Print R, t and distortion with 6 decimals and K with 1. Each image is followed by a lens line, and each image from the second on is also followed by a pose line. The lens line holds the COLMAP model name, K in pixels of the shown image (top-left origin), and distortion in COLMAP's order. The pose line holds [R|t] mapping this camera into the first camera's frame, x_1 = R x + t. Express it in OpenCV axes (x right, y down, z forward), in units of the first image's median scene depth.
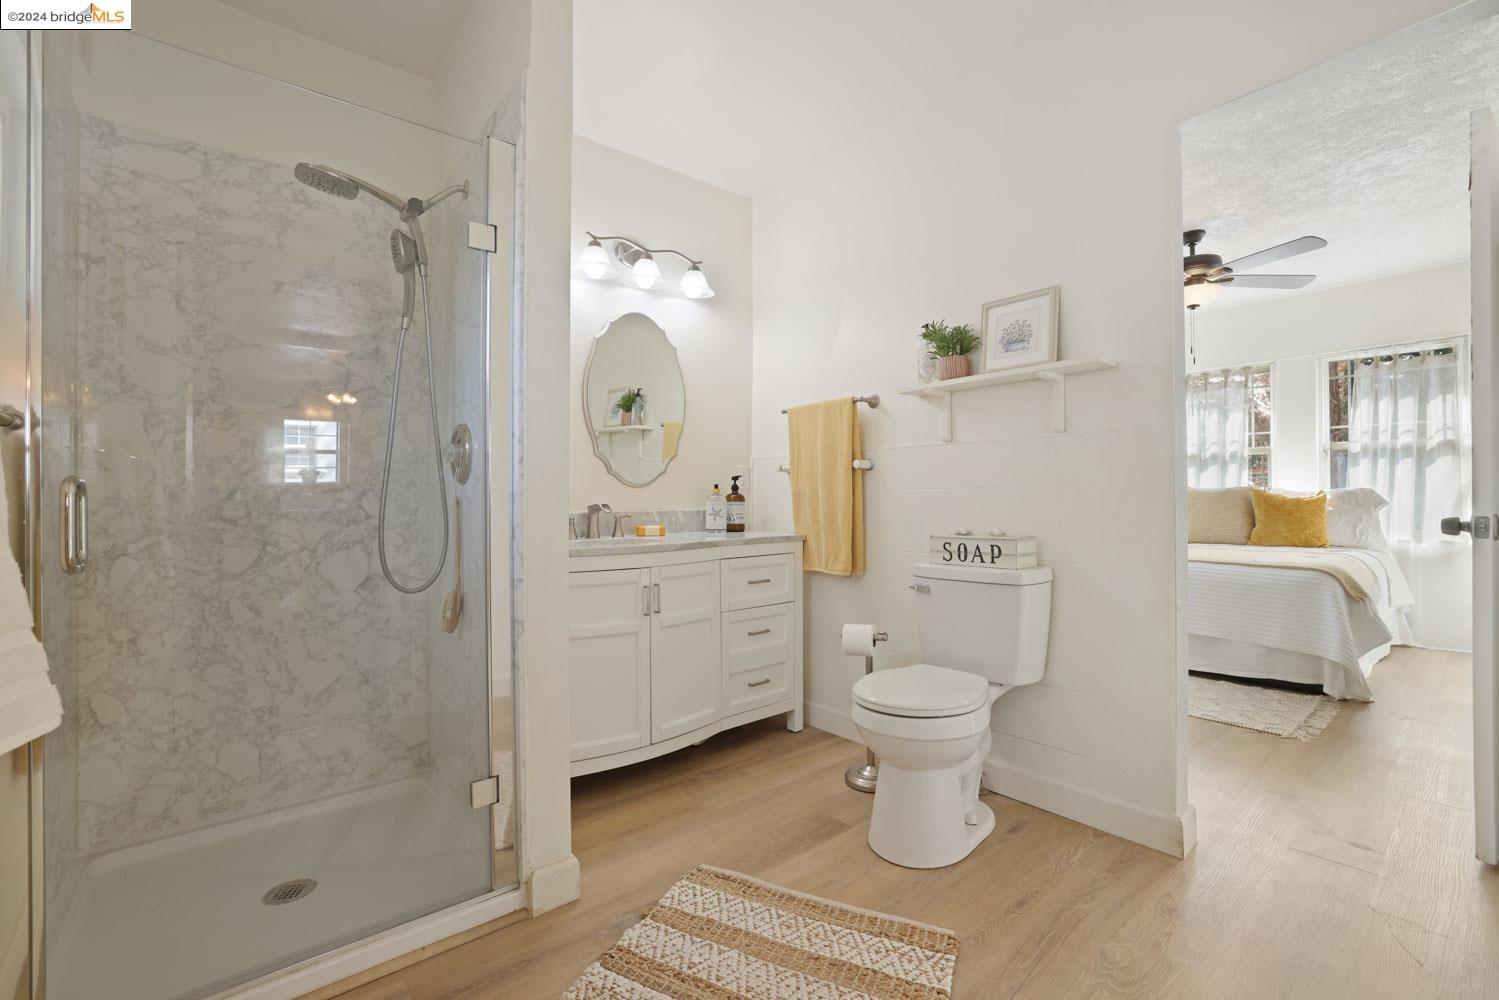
lens RADIAL K [[652.5, 0, 744.7], [0, 652.5, 499.4], [0, 0, 1]] dist [-0.027619, 0.006312]
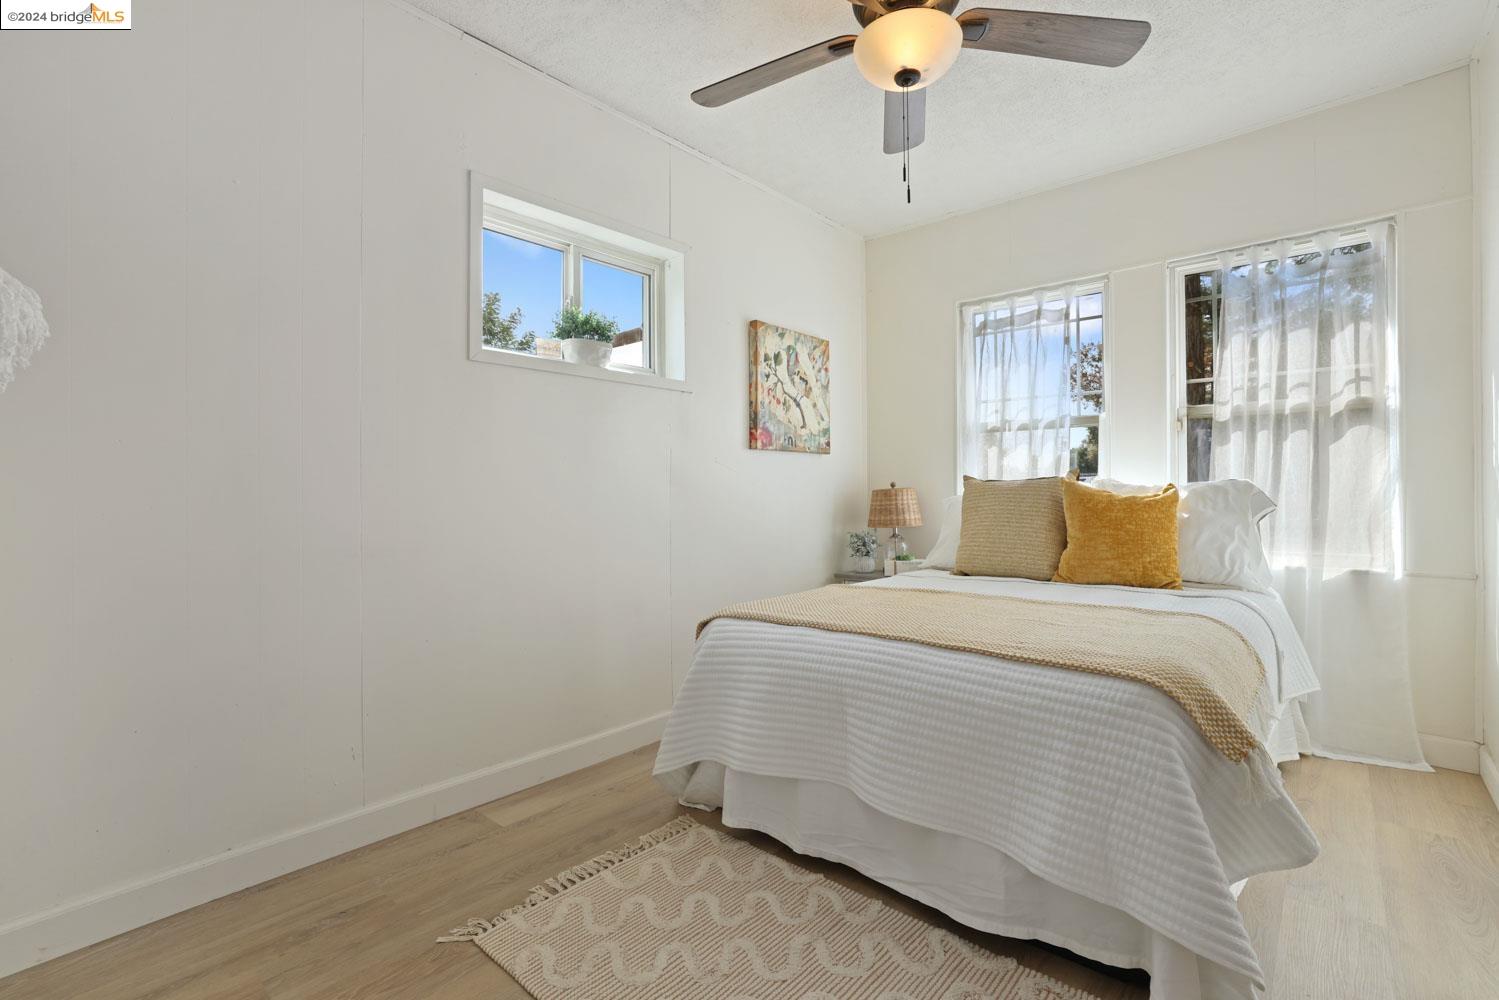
lens RADIAL K [[729.3, 0, 755.1], [0, 729.3, 495.1], [0, 0, 1]] dist [-0.000187, 0.001607]
pose [[0.981986, 0.000376, 0.188953, 0.414241], [0.000294, 0.999994, -0.003518, -0.001682], [-0.188953, 0.003510, 0.981980, 0.432095]]
